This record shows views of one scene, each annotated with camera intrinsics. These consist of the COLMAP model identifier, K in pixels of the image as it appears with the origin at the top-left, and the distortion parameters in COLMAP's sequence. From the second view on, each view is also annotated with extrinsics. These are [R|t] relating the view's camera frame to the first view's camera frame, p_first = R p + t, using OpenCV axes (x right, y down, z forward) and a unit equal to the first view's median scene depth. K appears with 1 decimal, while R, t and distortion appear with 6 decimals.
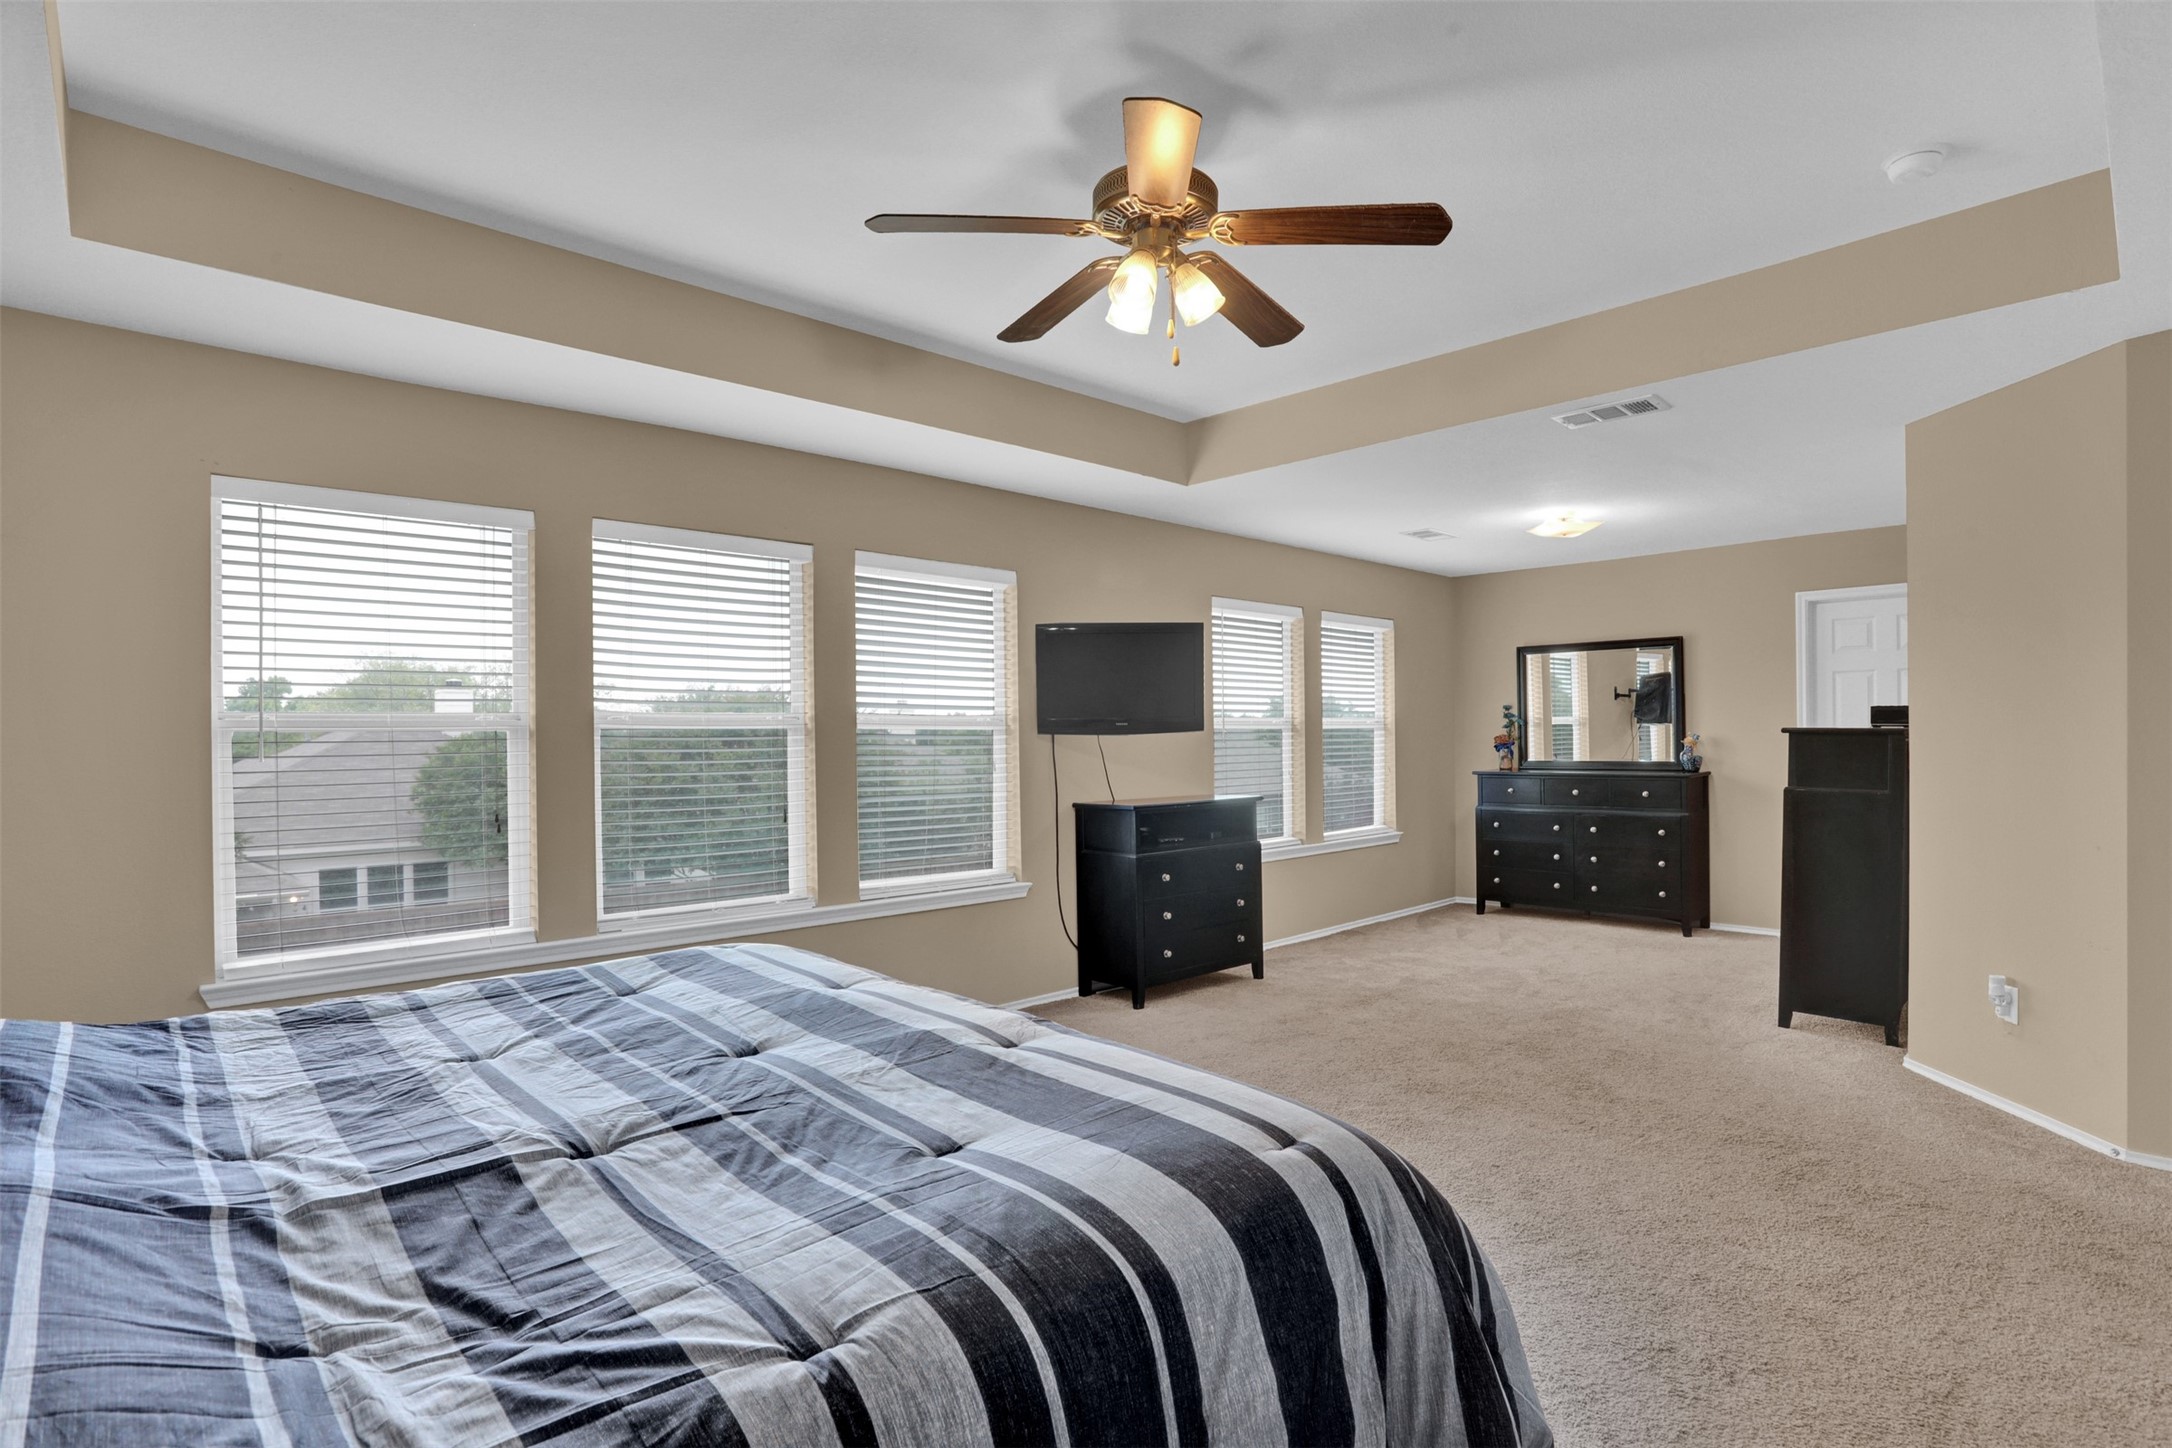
lens RADIAL K [[1078.1, 0, 1086.0], [0, 1078.1, 724.0], [0, 0, 1]] dist [-0.053355, 0.001077]
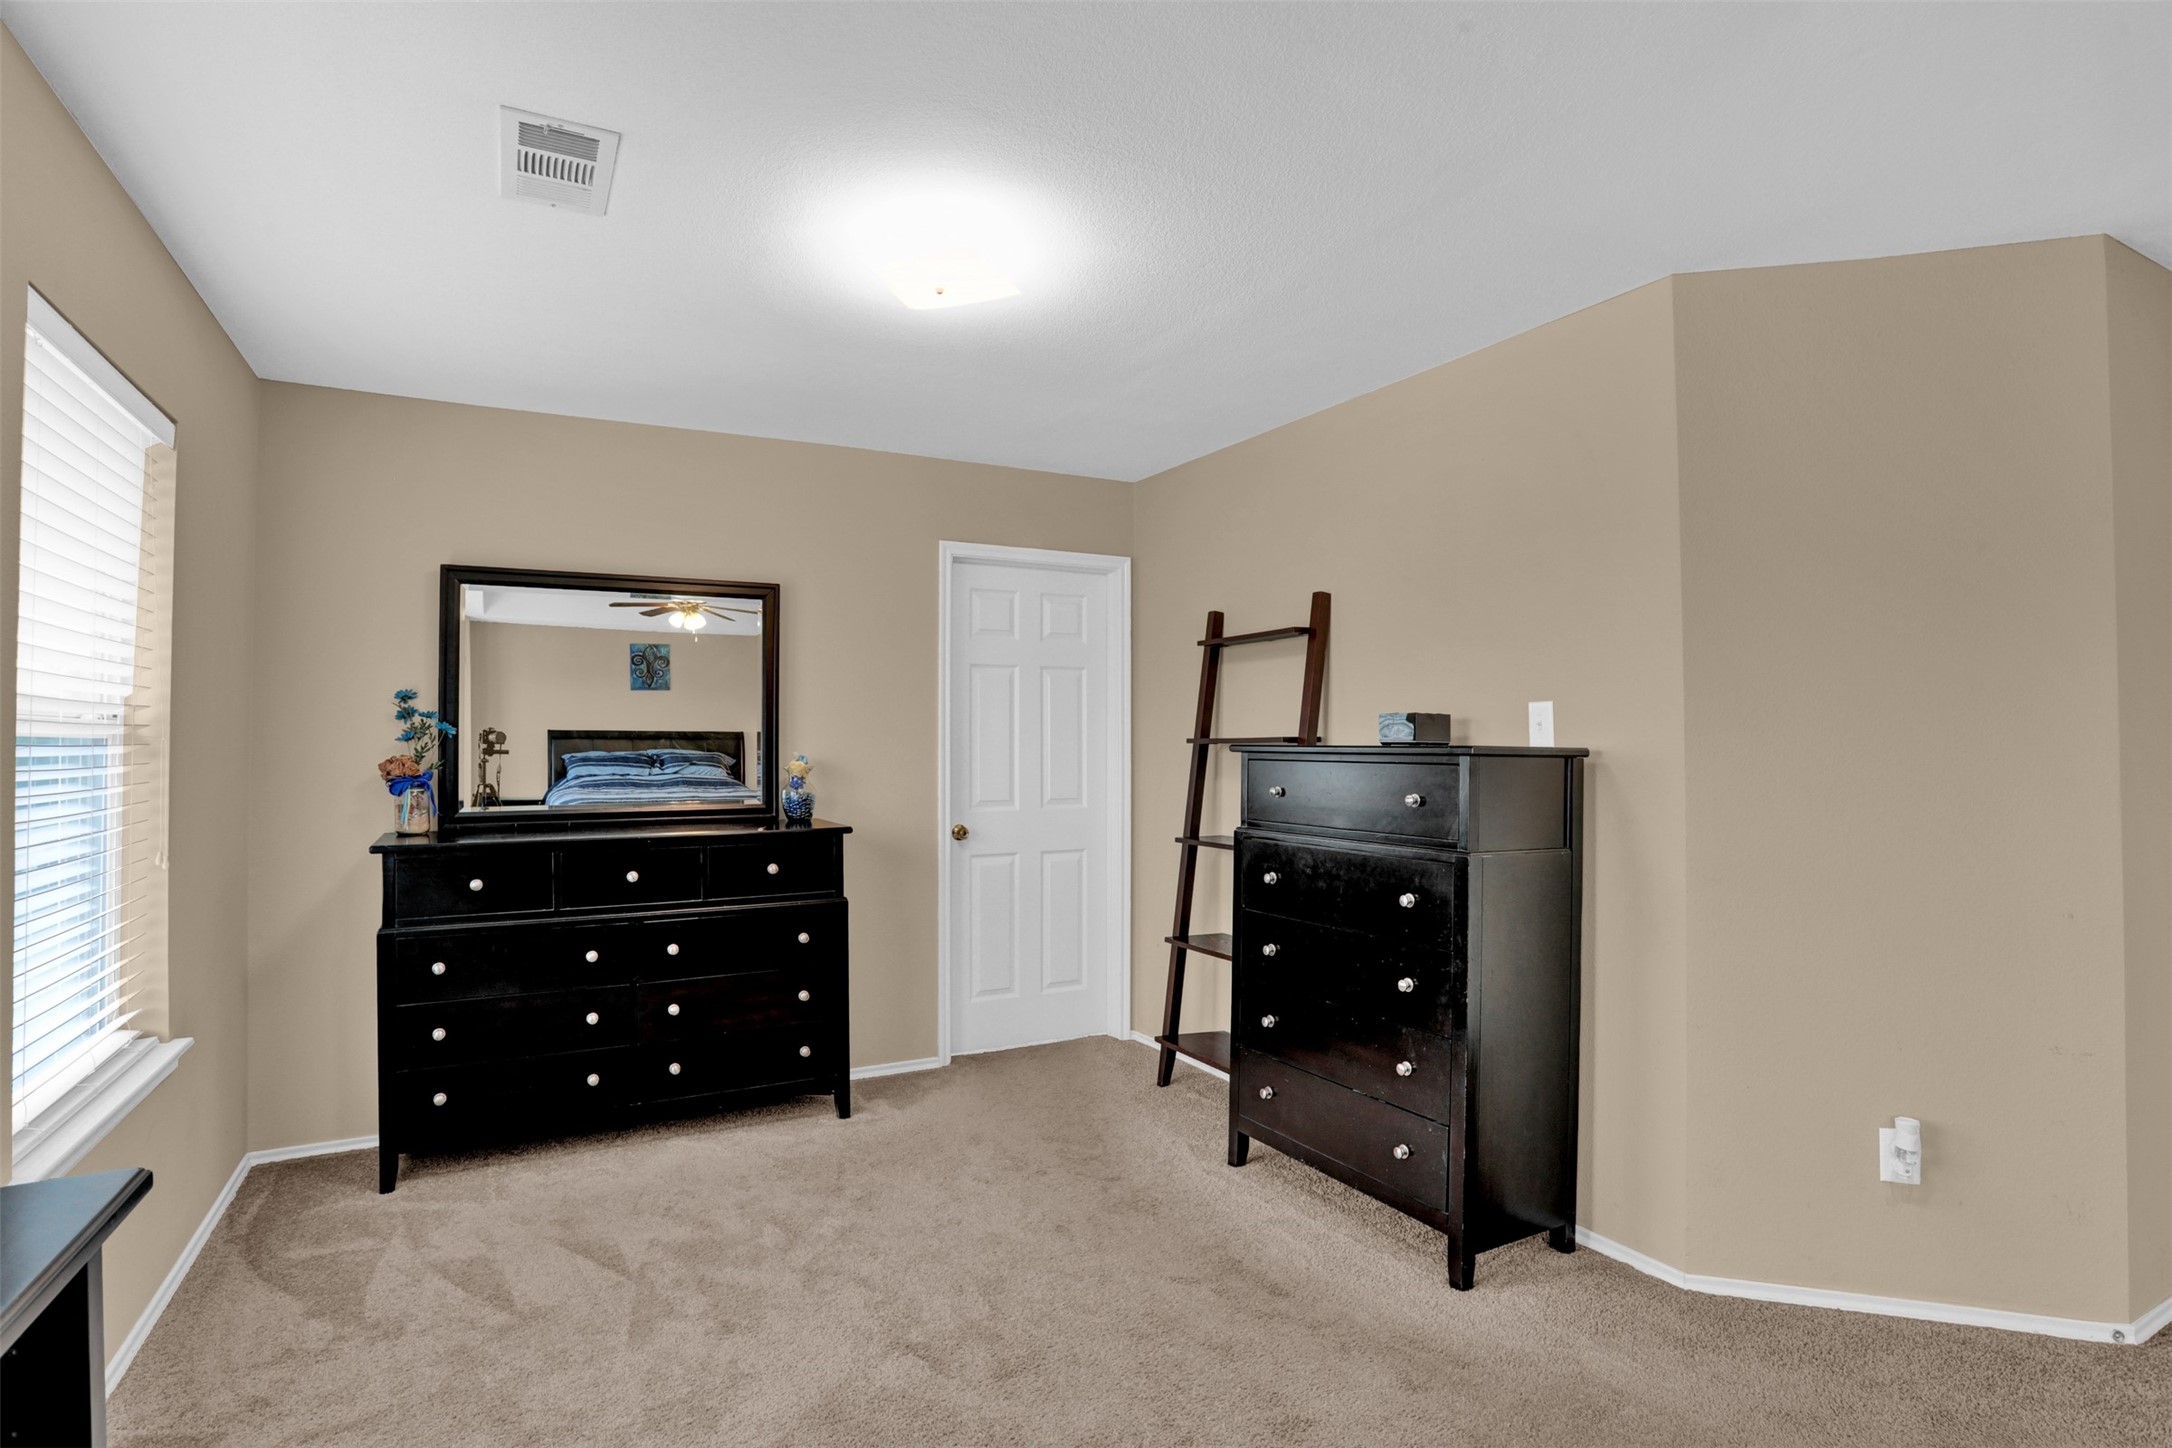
lens RADIAL K [[1078.1, 0, 1086.0], [0, 1078.1, 724.0], [0, 0, 1]] dist [-0.053355, 0.001077]
pose [[0.262762, 0.025959, 0.964511, 0.045692], [-0.007363, 0.999663, -0.024899, 0.005754], [-0.964833, -0.000559, 0.262864, 0.640273]]
